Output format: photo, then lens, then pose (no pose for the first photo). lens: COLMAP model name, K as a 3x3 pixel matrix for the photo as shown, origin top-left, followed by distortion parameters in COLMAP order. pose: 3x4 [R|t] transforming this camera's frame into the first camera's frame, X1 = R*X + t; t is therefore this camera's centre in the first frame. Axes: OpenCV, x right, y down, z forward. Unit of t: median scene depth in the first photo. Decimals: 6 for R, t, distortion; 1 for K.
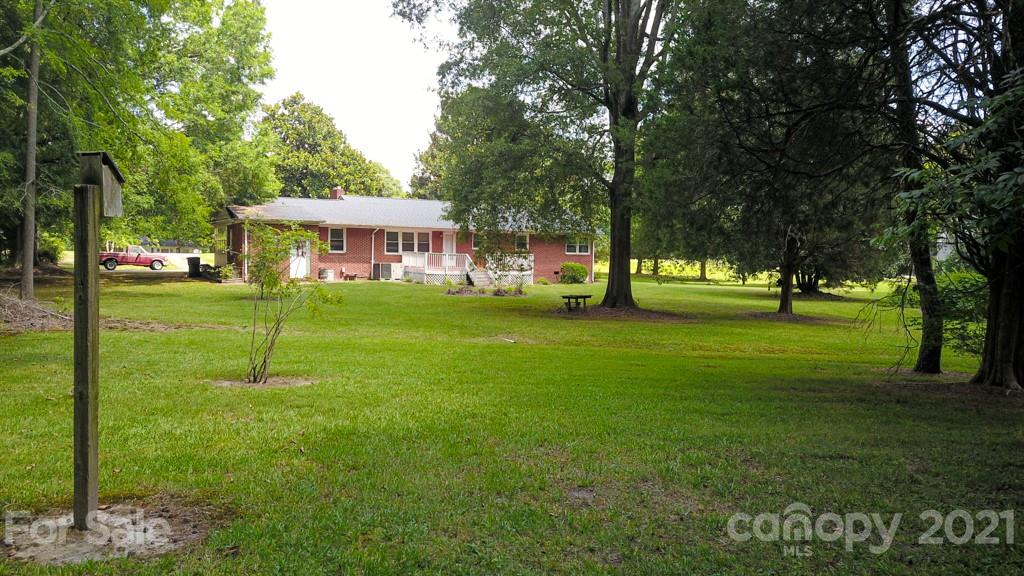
lens RADIAL K [[747.7, 0, 512.0], [0, 747.7, 288.0], [0, 0, 1]] dist [-0.001520, -0.002920]
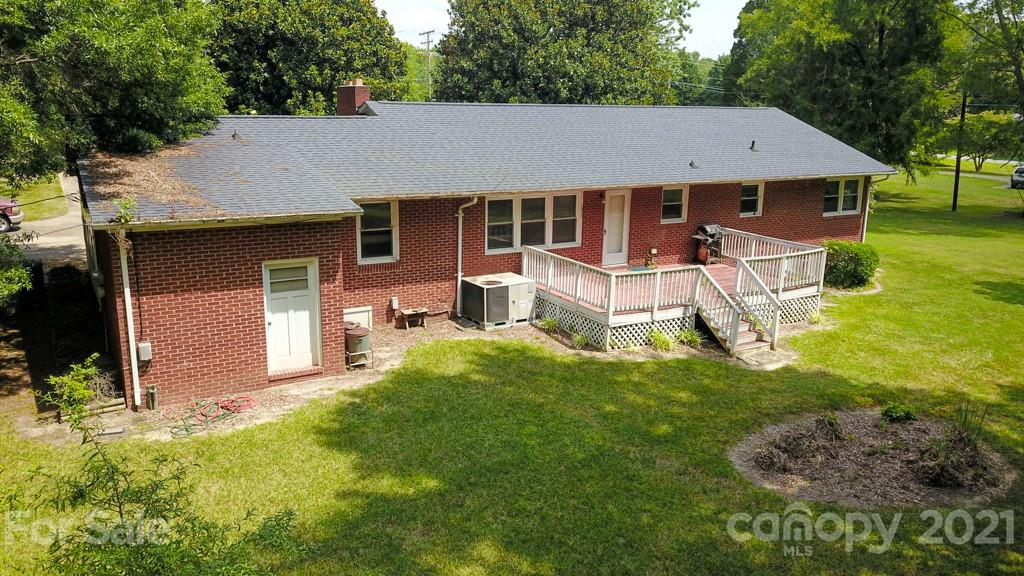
lens RADIAL K [[755.9, 0, 498.4], [0, 755.9, 304.5], [0, 0, 1]] dist [-0.003366, -0.001856]
pose [[0.999789, -0.010461, 0.017691, -0.170577], [0.006494, 0.977473, 0.210960, -0.108307], [-0.019500, -0.210800, 0.977335, 0.573918]]
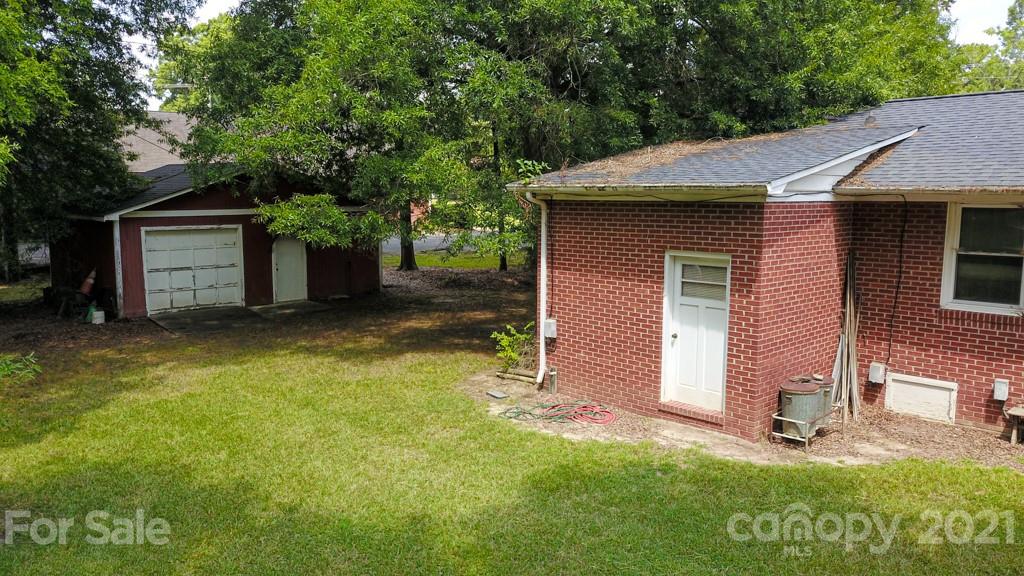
lens RADIAL K [[747.7, 0, 512.0], [0, 747.7, 288.0], [0, 0, 1]] dist [-0.001520, -0.002920]
pose [[0.252008, 0.099297, -0.962617, -0.045363], [-0.034378, 0.995013, 0.093639, -0.069286], [0.967114, 0.009496, 0.254164, 0.776158]]
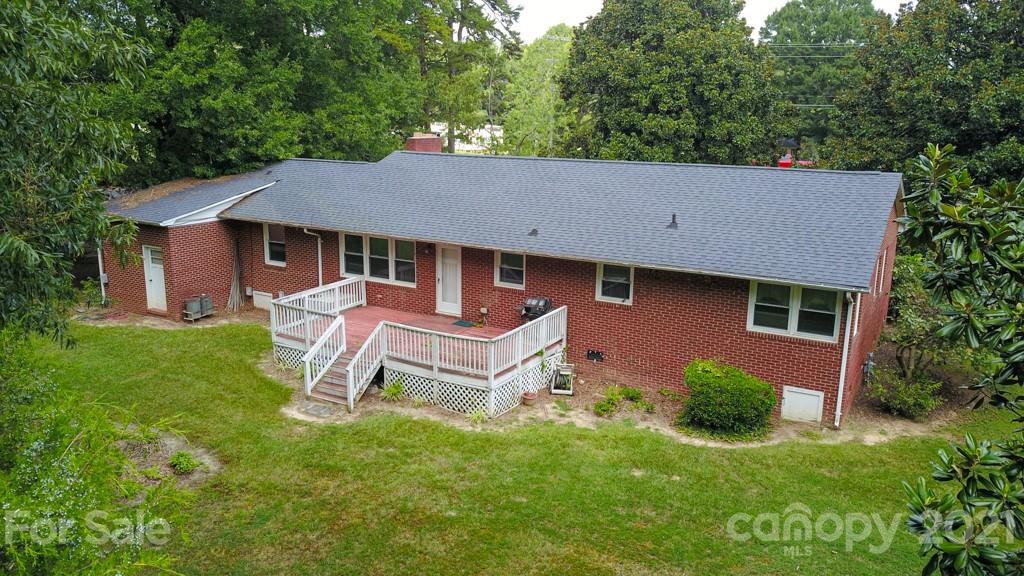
lens RADIAL K [[782.3, 0, 512.0], [0, 782.3, 288.0], [0, 0, 1]] dist [-0.005004, -0.002824]
pose [[0.507588, 0.179322, -0.842733, 0.367402], [-0.034518, 0.981549, 0.188070, -0.146746], [0.860908, -0.066372, 0.504412, 0.825192]]
